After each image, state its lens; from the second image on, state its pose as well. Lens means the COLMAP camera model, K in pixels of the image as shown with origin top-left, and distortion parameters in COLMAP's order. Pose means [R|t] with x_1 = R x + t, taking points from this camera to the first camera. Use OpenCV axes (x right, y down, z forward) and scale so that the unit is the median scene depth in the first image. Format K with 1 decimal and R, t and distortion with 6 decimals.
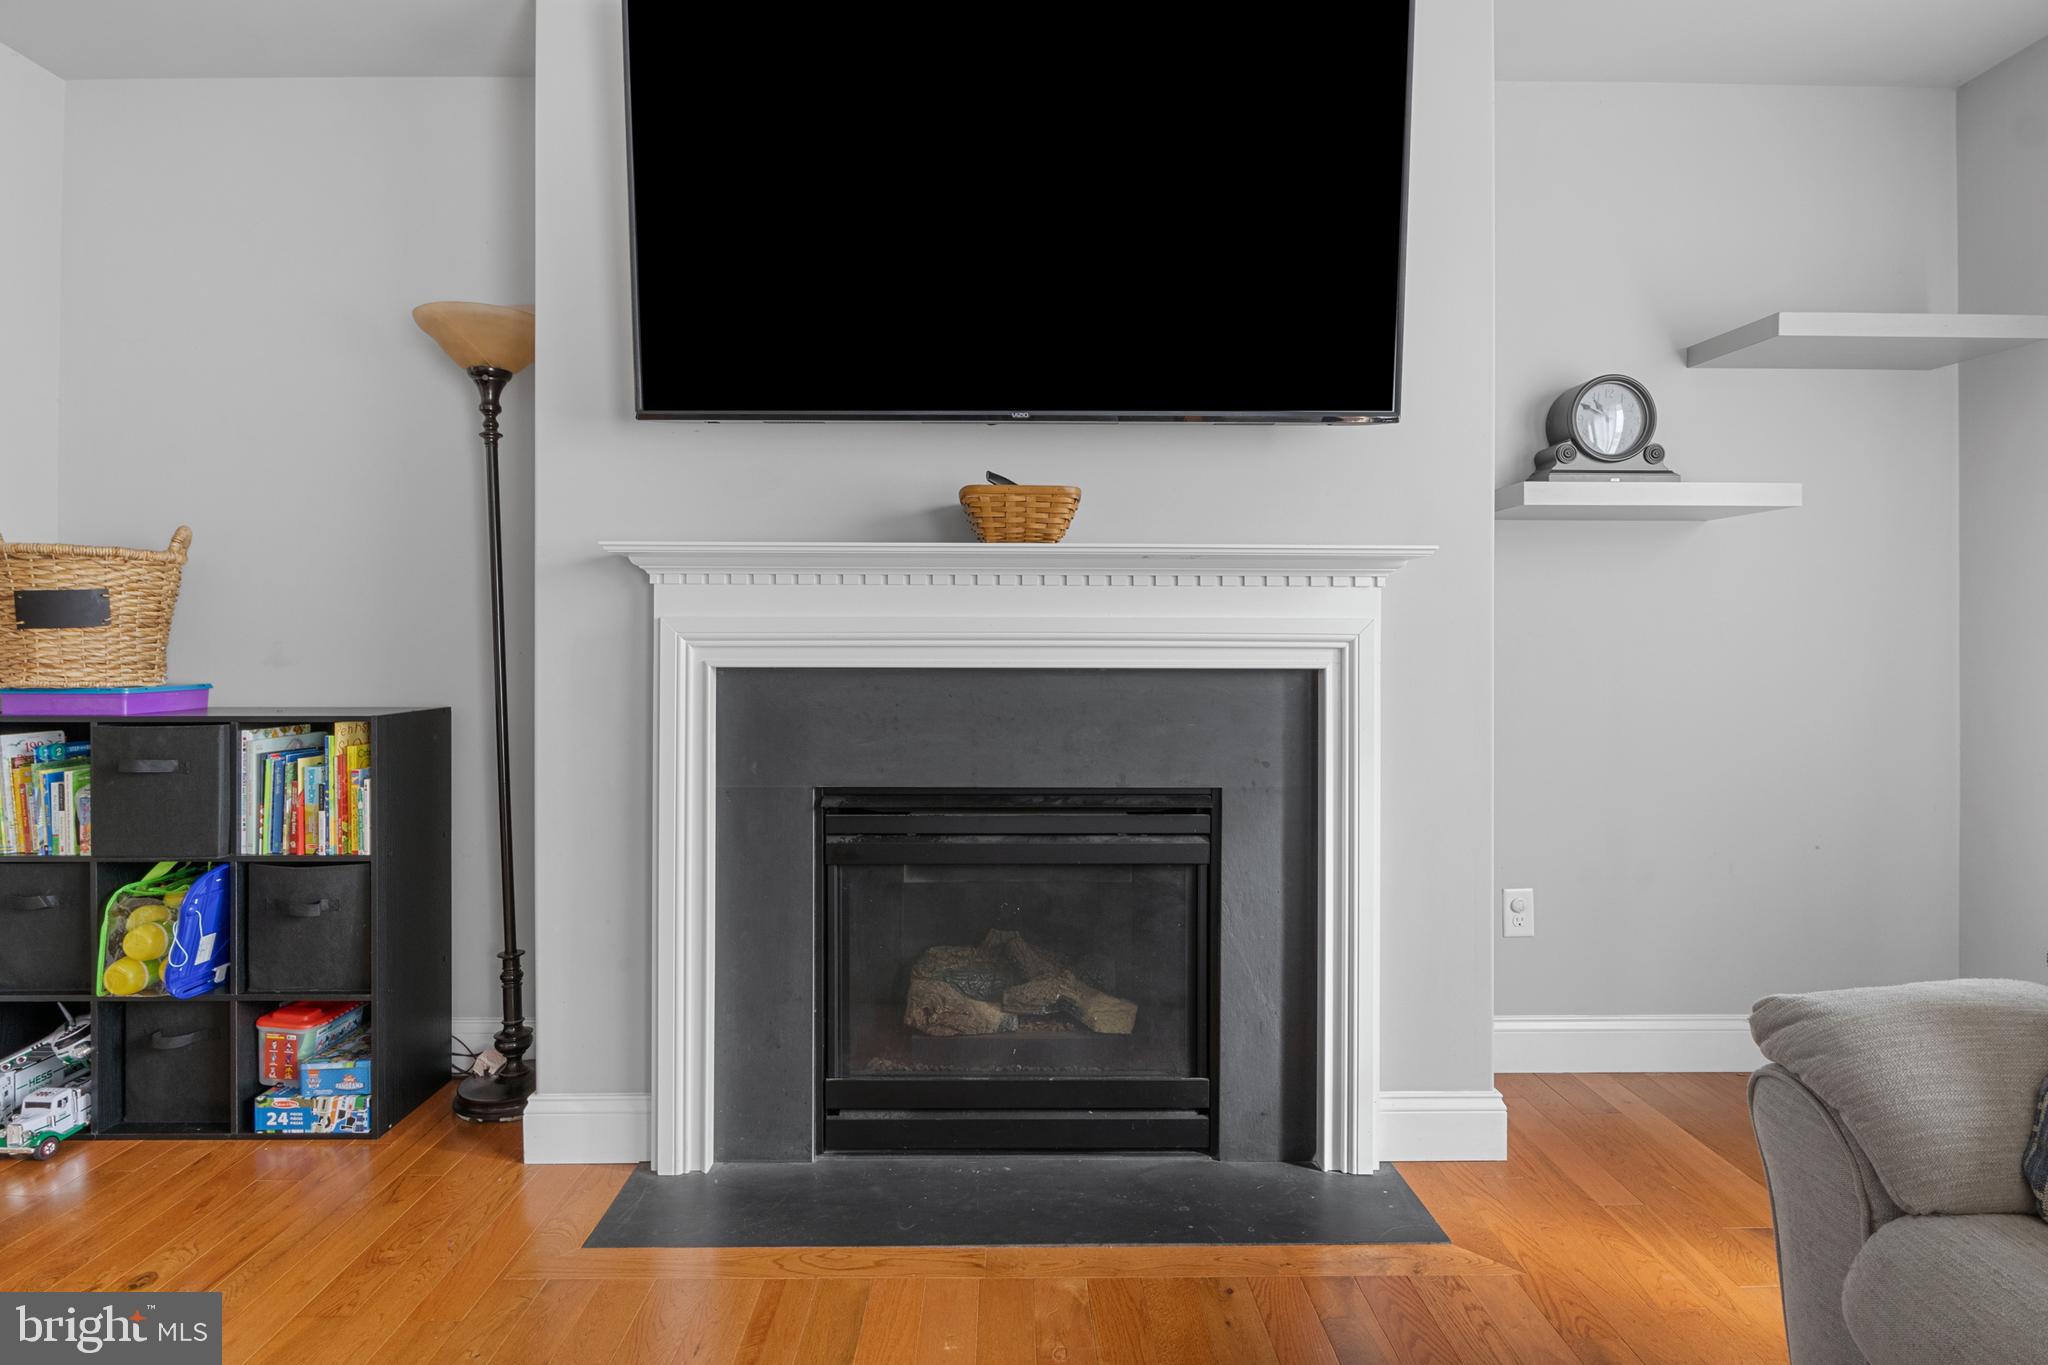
lens RADIAL K [[1037.2, 0, 1020.8], [0, 1037.2, 649.2], [0, 0, 1]] dist [-0.015274, 0.004528]
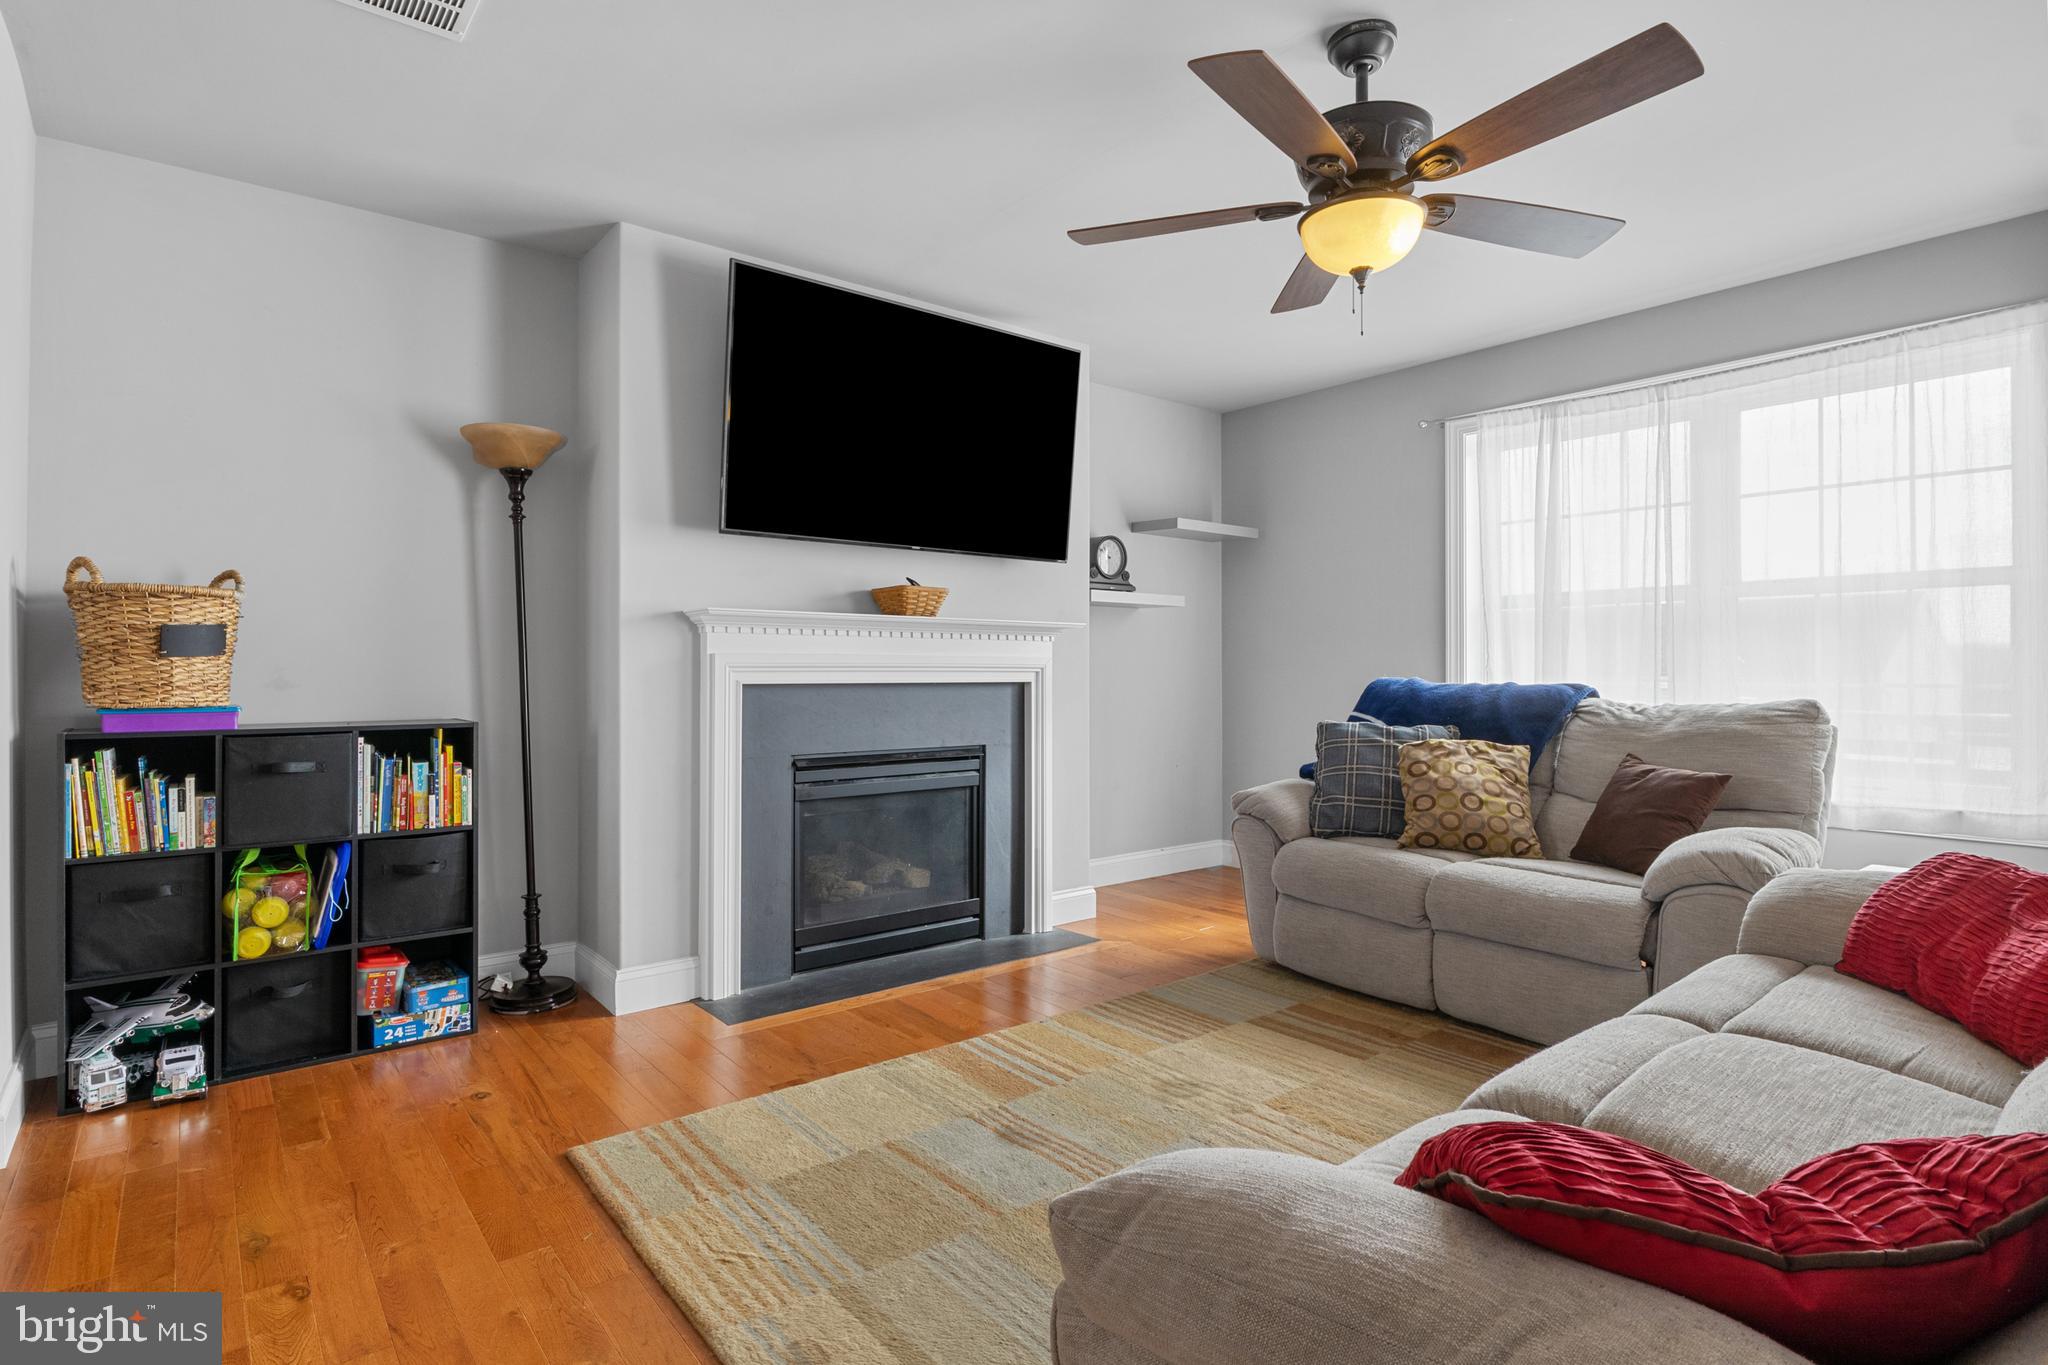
lens RADIAL K [[1037.2, 0, 1026.8], [0, 1037.2, 670.2], [0, 0, 1]] dist [-0.015274, 0.004528]
pose [[0.780001, -0.000701, 0.625777, -0.916465], [0.004759, 0.999977, -0.004812, 0.005199], [-0.625760, 0.006732, 0.779987, -0.528295]]
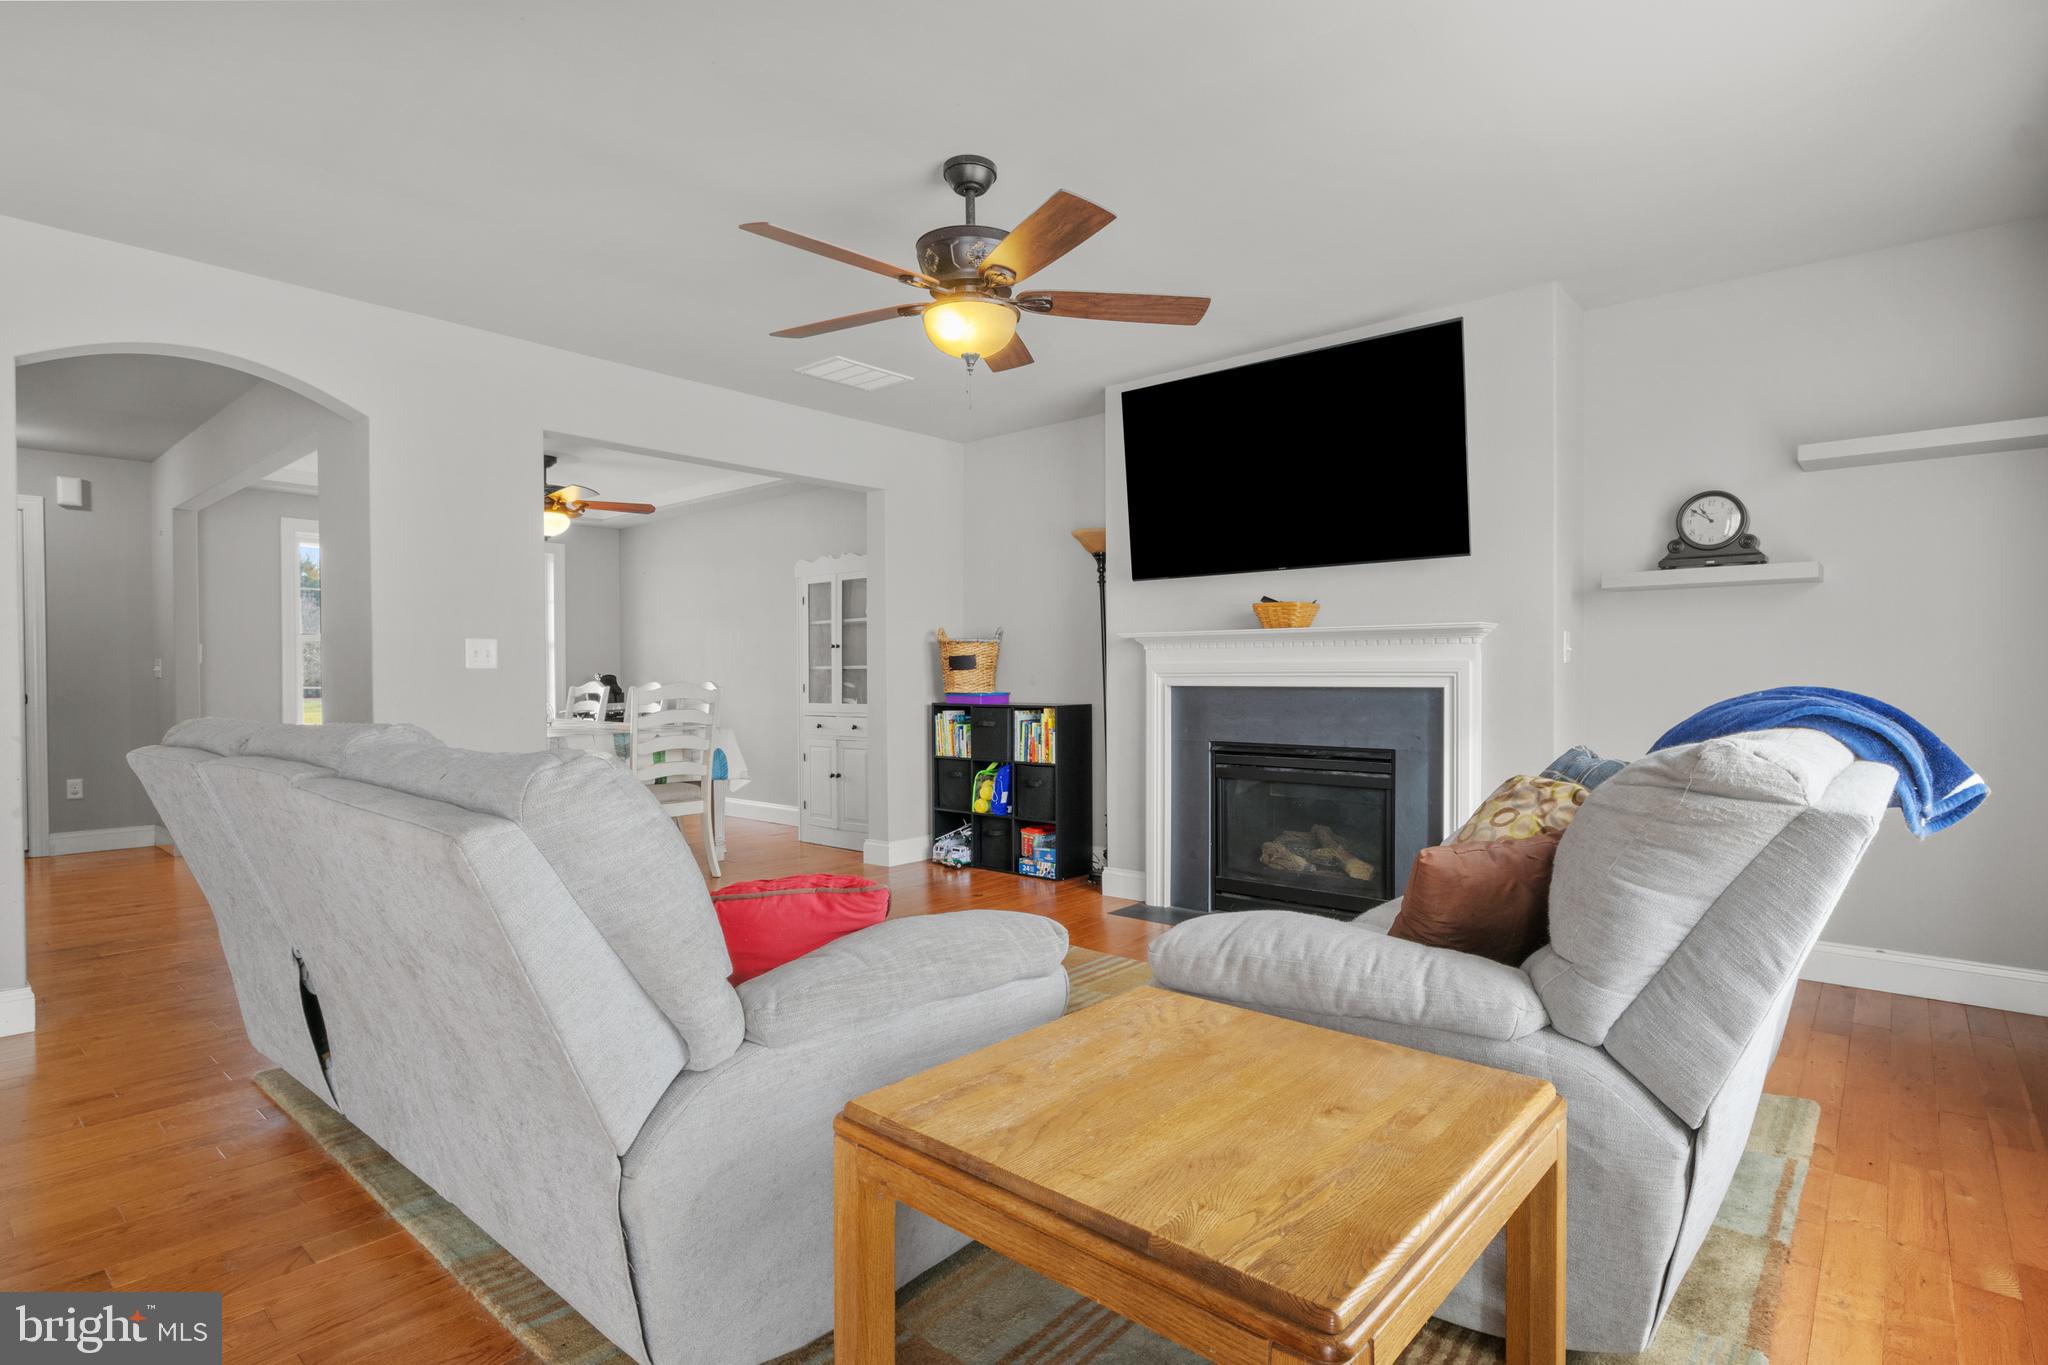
lens RADIAL K [[1037.2, 0, 1008.9], [0, 1037.2, 692.1], [0, 0, 1]] dist [-0.015274, 0.004528]
pose [[0.740097, 0.007855, -0.672454, 0.920365], [0.004802, 0.999845, 0.016964, -0.008653], [0.672483, -0.015784, 0.739944, -0.866038]]
